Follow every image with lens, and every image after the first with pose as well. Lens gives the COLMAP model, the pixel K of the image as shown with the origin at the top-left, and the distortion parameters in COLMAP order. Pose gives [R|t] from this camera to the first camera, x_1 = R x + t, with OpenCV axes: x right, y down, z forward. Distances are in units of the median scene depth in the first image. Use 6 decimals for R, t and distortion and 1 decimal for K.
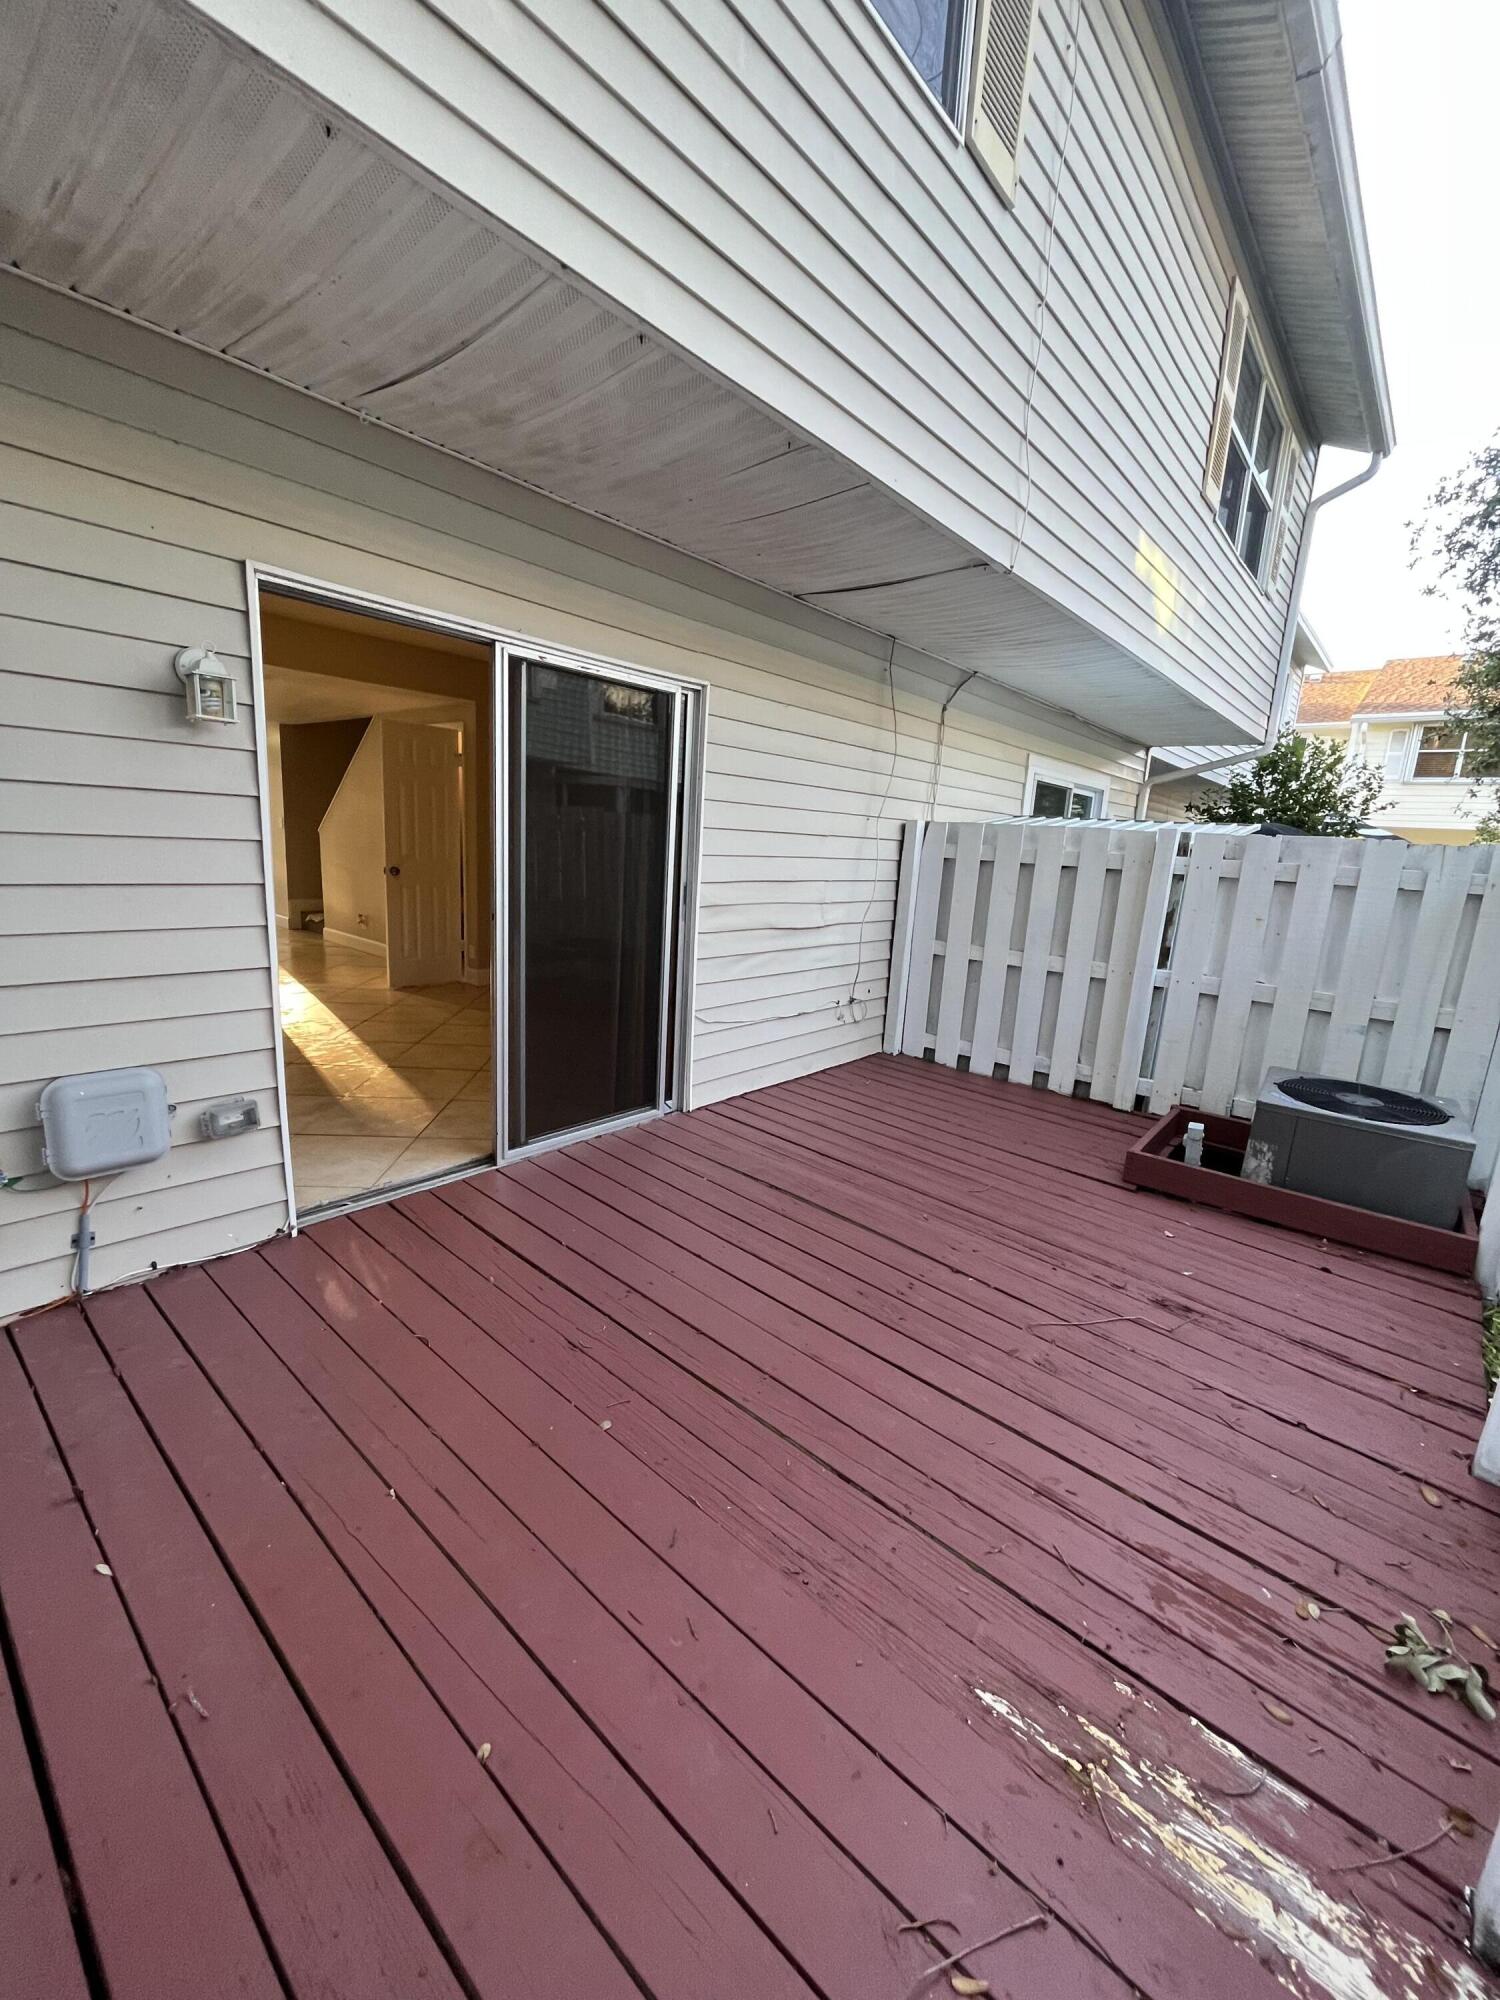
lens RADIAL K [[807.3, 0, 748.9], [0, 807.3, 997.9], [0, 0, 1]] dist [-0.001582, -0.000290]
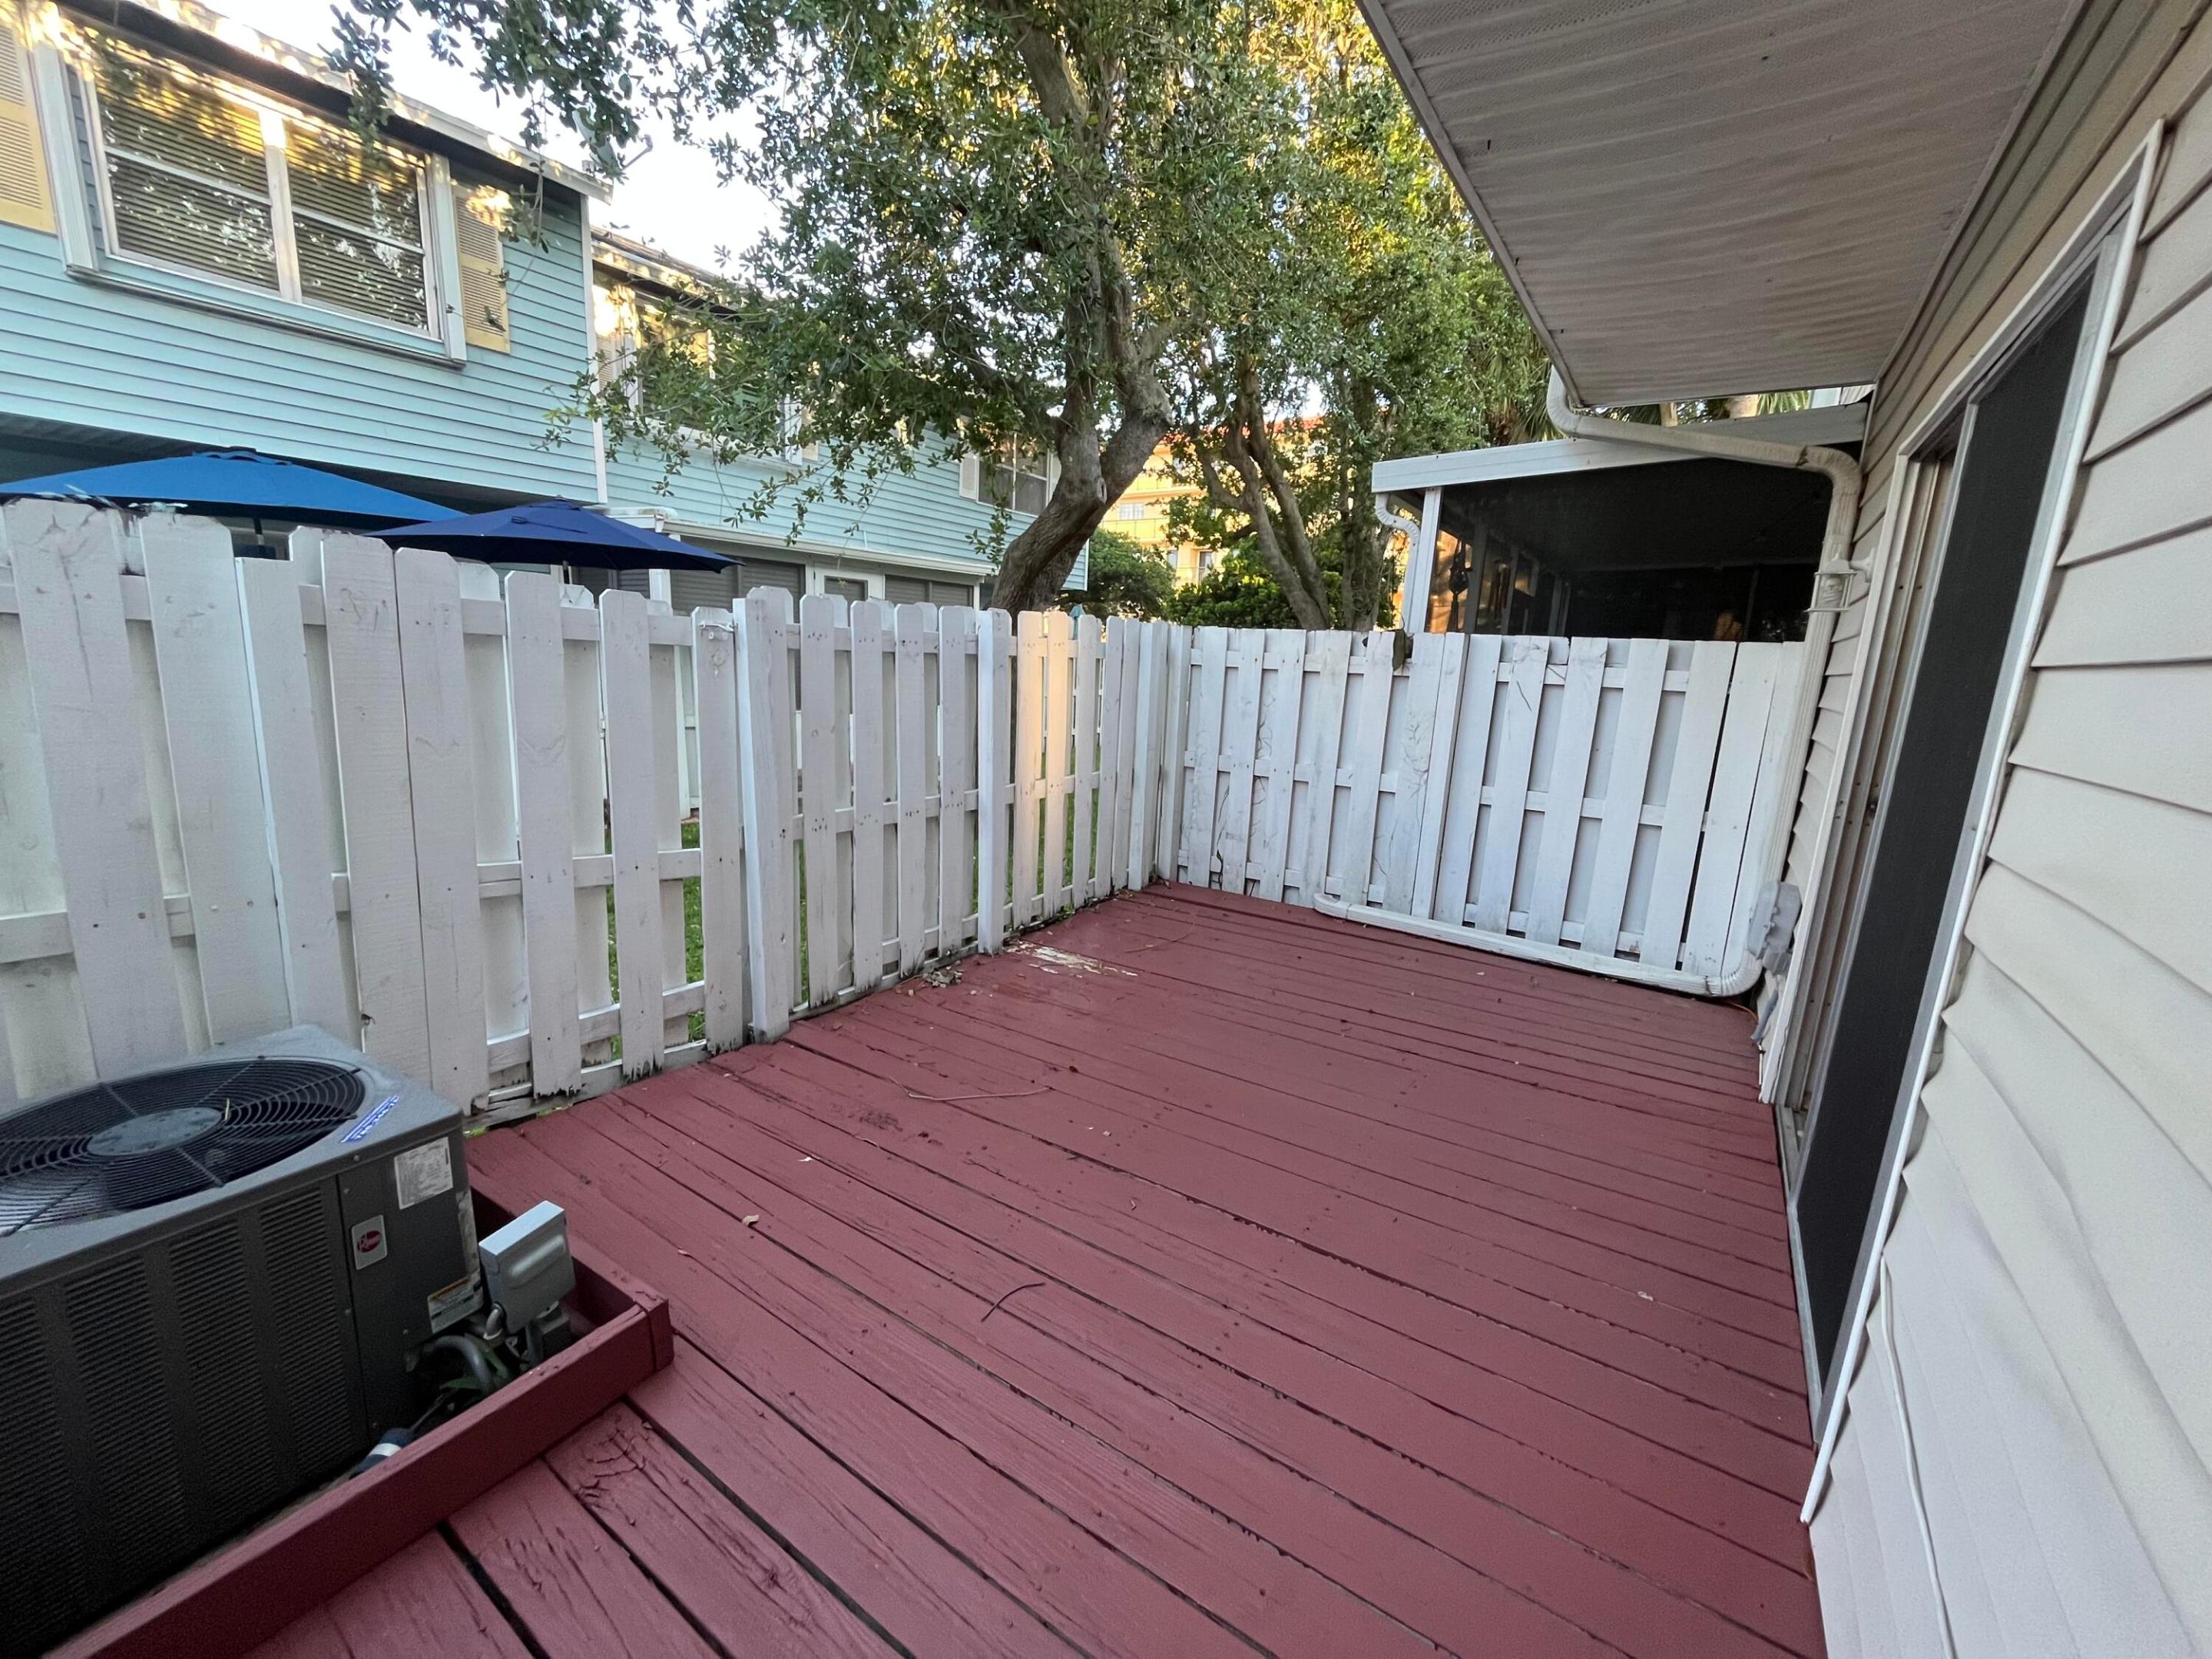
lens RADIAL K [[892.8, 0, 1104.0], [0, 892.8, 830.1], [0, 0, 1]] dist [-0.001582, -0.000290]
pose [[-0.987364, -0.076764, -0.138635, 0.399537], [-0.123884, 0.919440, 0.373205, -0.306536], [0.098818, 0.385664, -0.917332, 1.673042]]
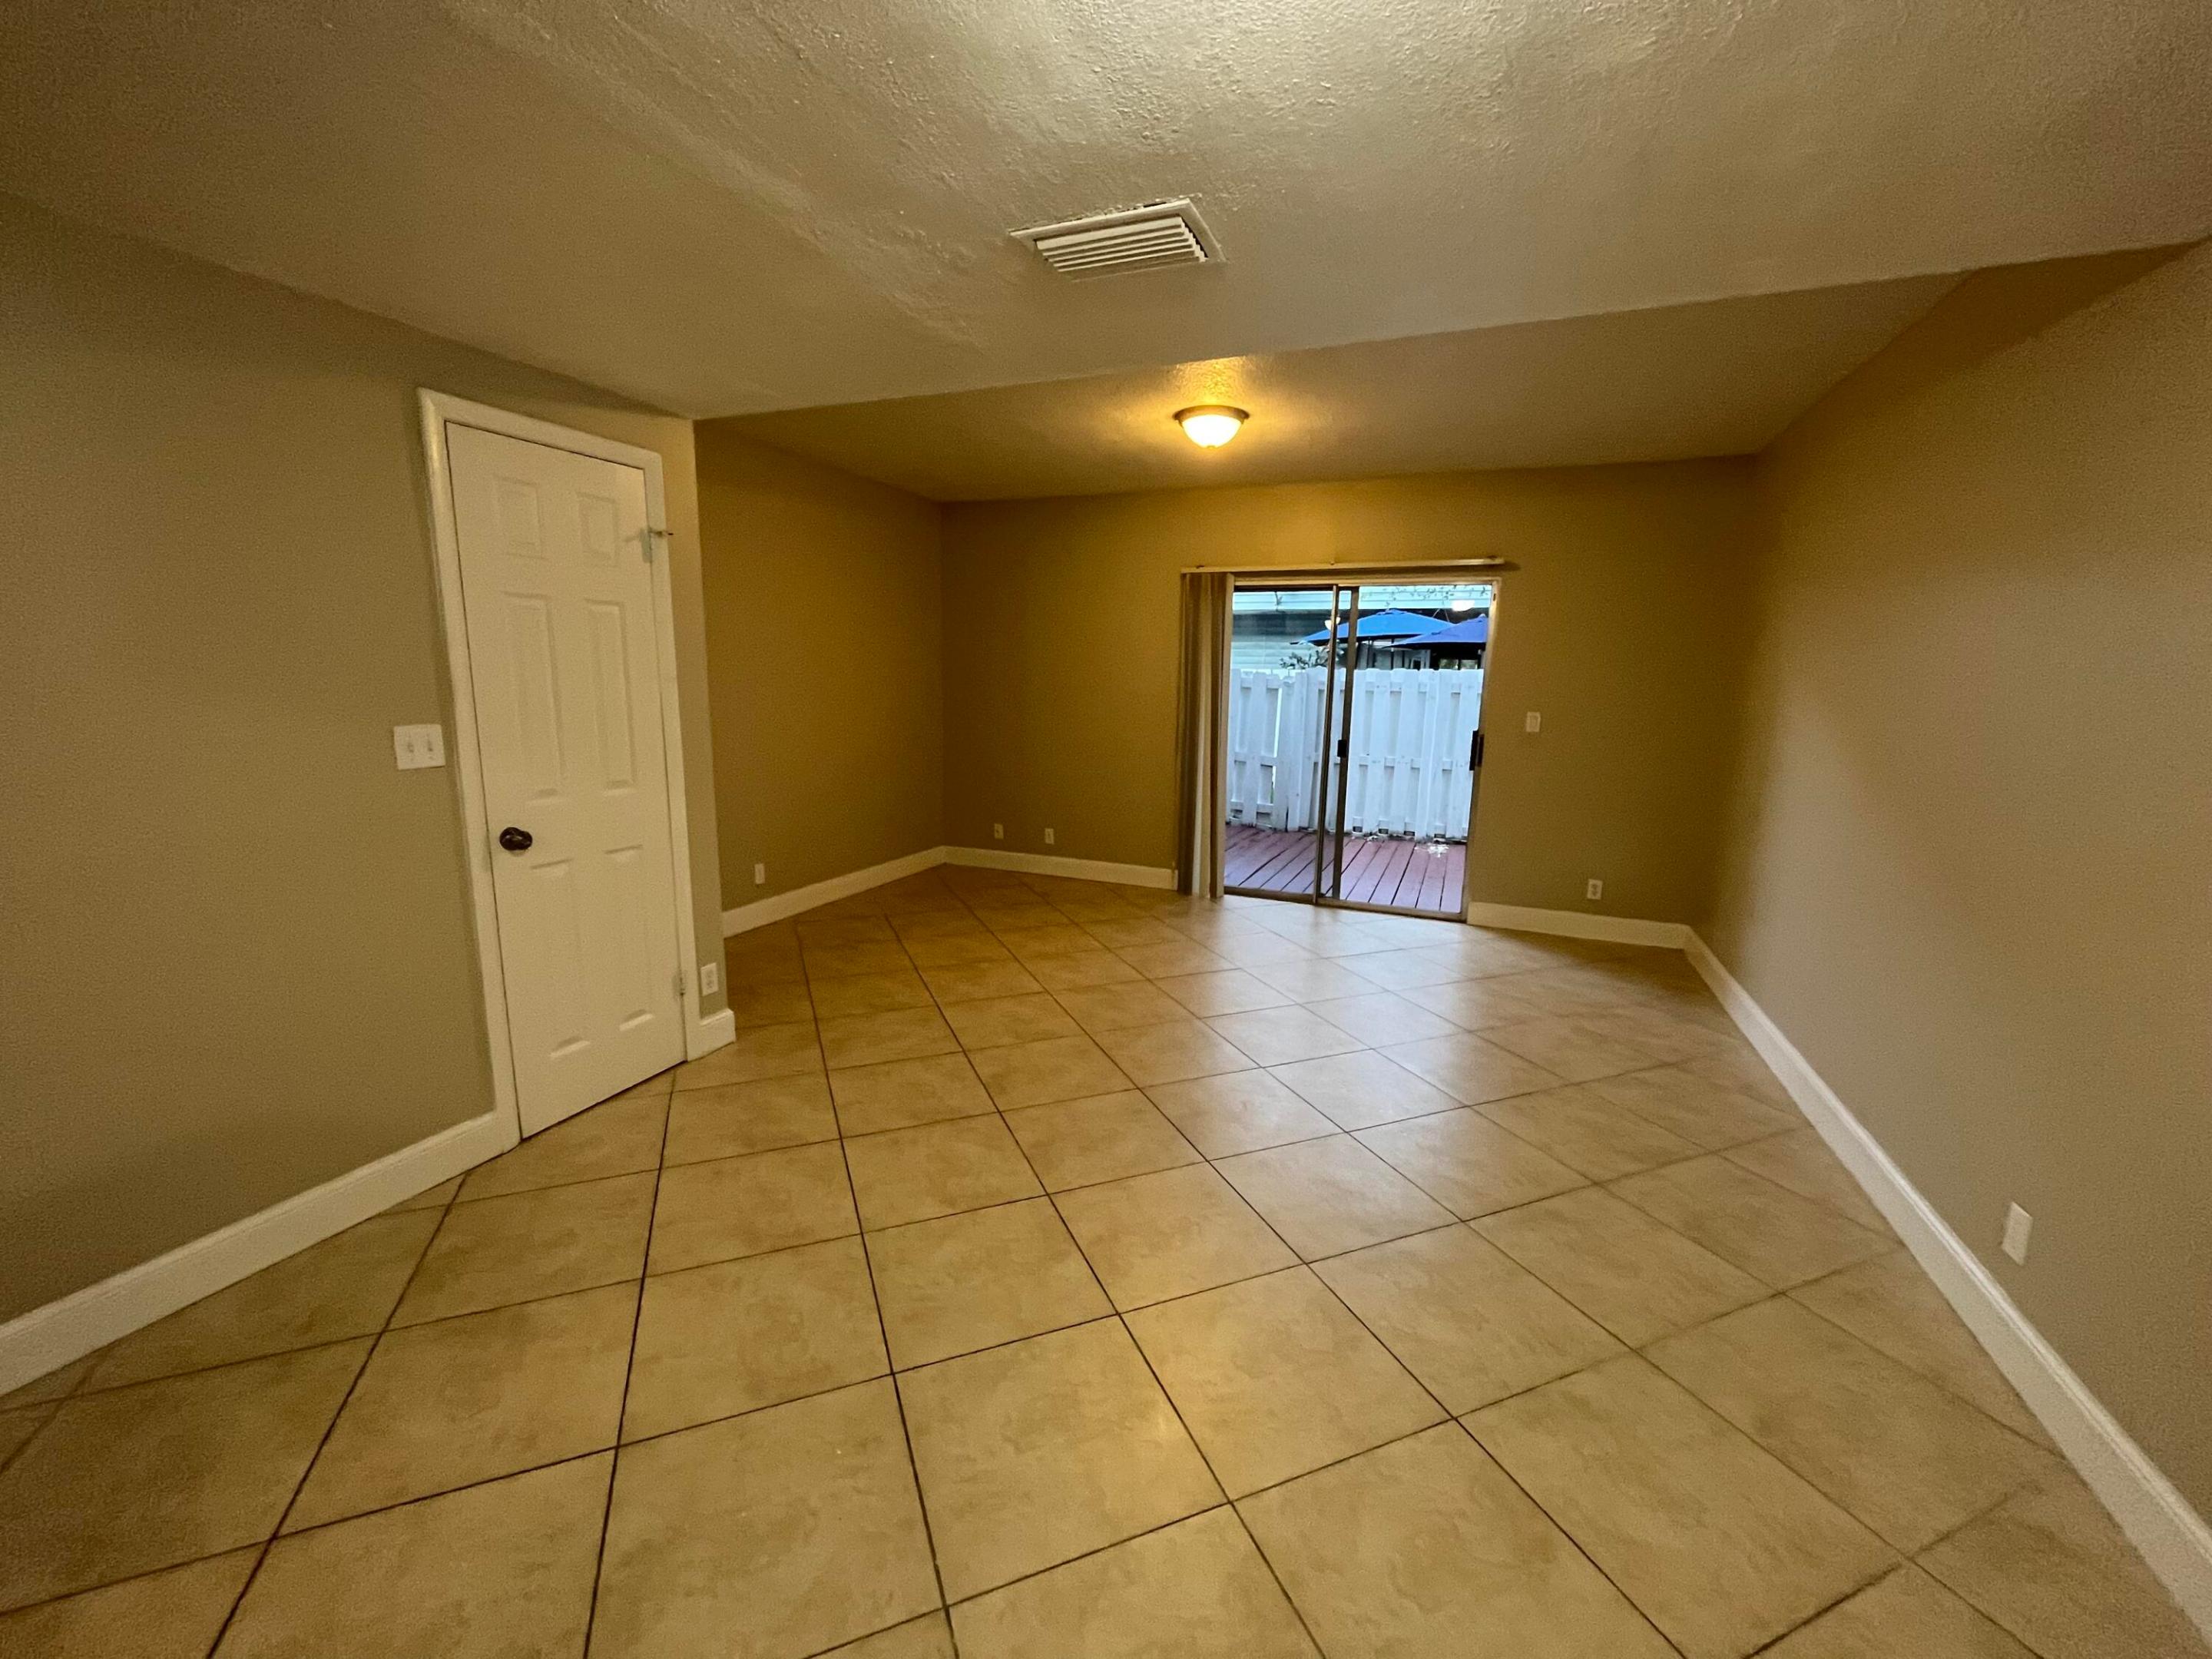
lens RADIAL K [[890.9, 0, 1103.7], [0, 890.9, 829.3], [0, 0, 1]] dist [-0.002814, -0.000319]
pose [[-0.320232, -0.228461, 0.919379, -1.958236], [0.145593, 0.947087, 0.286059, -0.565443], [-0.936085, 0.225460, -0.270025, 2.113055]]
